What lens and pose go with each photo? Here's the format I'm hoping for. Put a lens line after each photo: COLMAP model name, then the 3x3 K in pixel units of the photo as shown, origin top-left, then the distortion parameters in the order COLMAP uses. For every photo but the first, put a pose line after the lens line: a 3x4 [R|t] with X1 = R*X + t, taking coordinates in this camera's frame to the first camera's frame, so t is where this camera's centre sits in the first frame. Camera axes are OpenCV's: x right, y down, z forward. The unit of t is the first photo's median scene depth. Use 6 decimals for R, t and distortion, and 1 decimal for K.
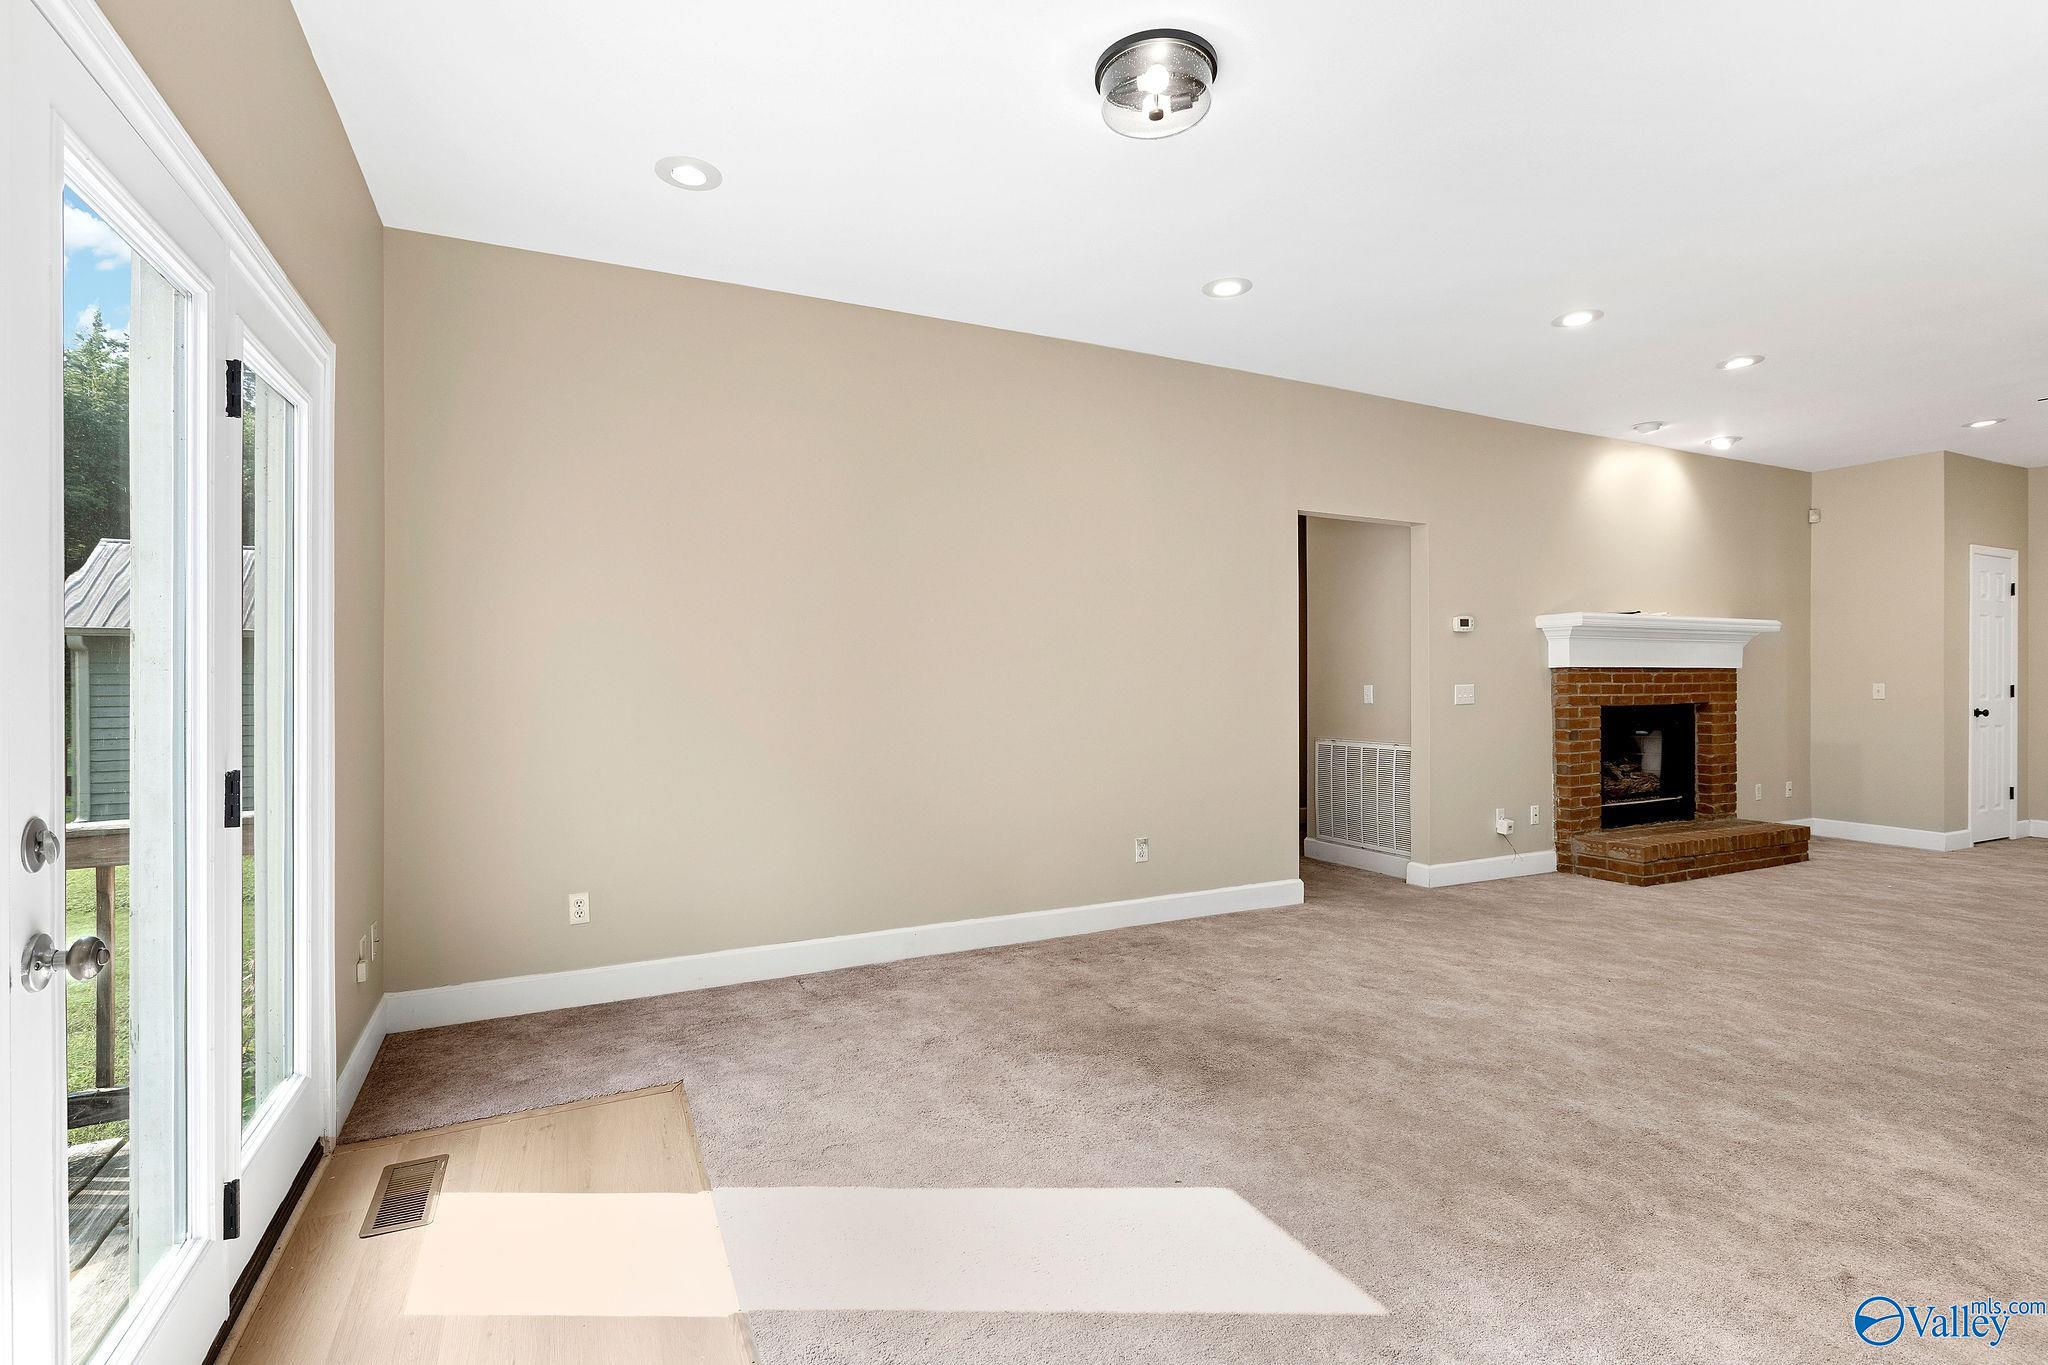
lens RADIAL K [[962.4, 0, 1022.4], [0, 962.4, 666.0], [0, 0, 1]] dist [-0.004258, 0.000591]
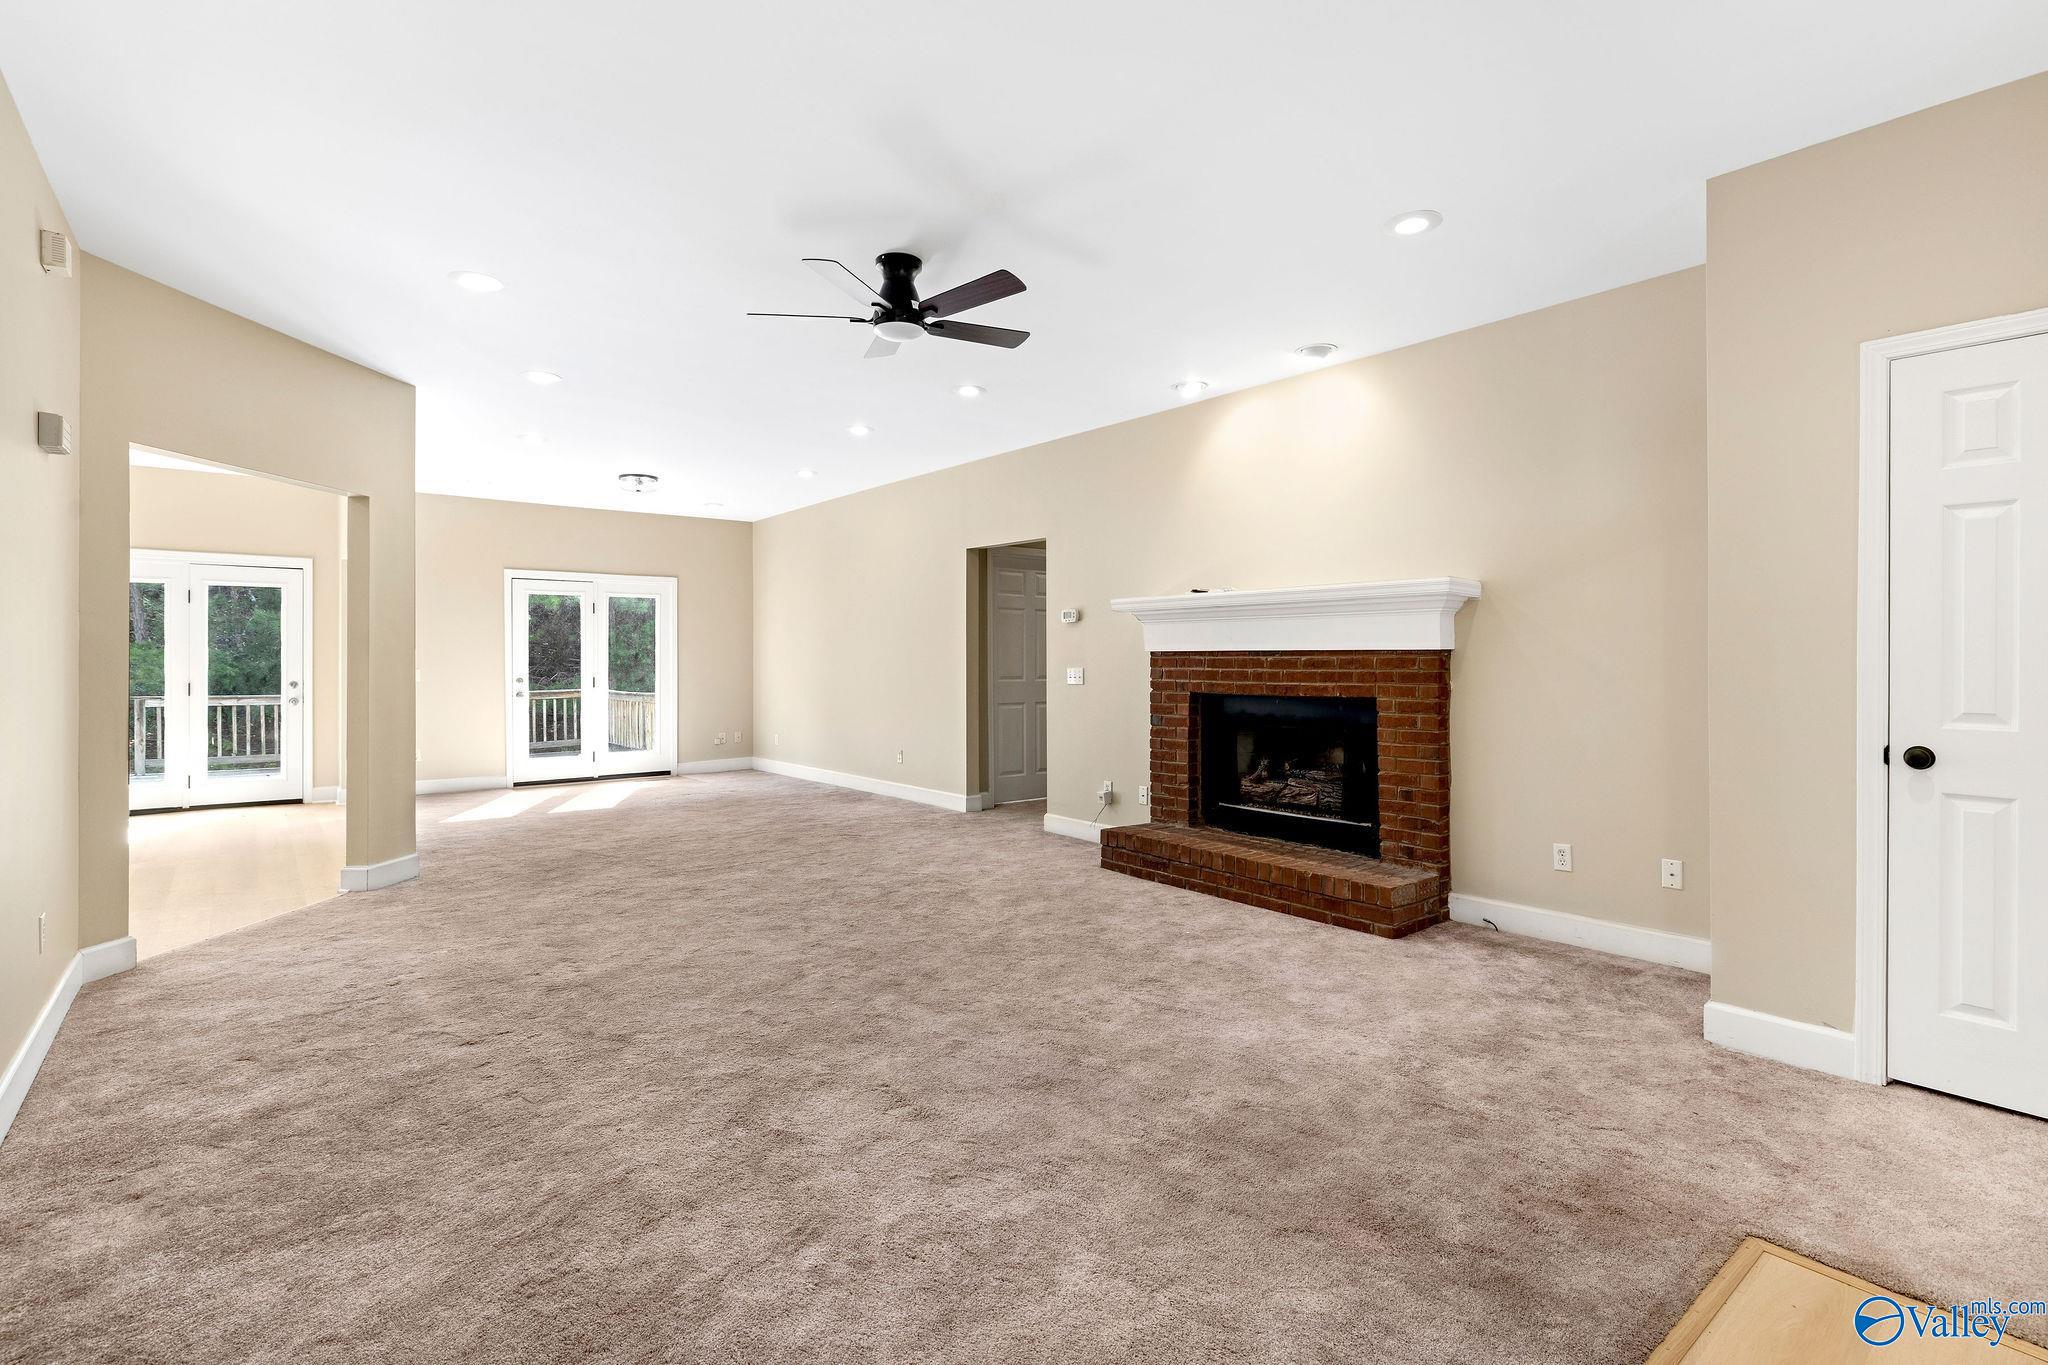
lens RADIAL K [[962.4, 0, 1019.8], [0, 962.4, 653.5], [0, 0, 1]] dist [-0.004258, 0.000591]
pose [[0.209994, -0.005150, -0.977689, 1.474269], [0.009511, 0.999950, -0.003224, 0.004922], [0.977656, -0.008622, 0.210033, 0.637037]]
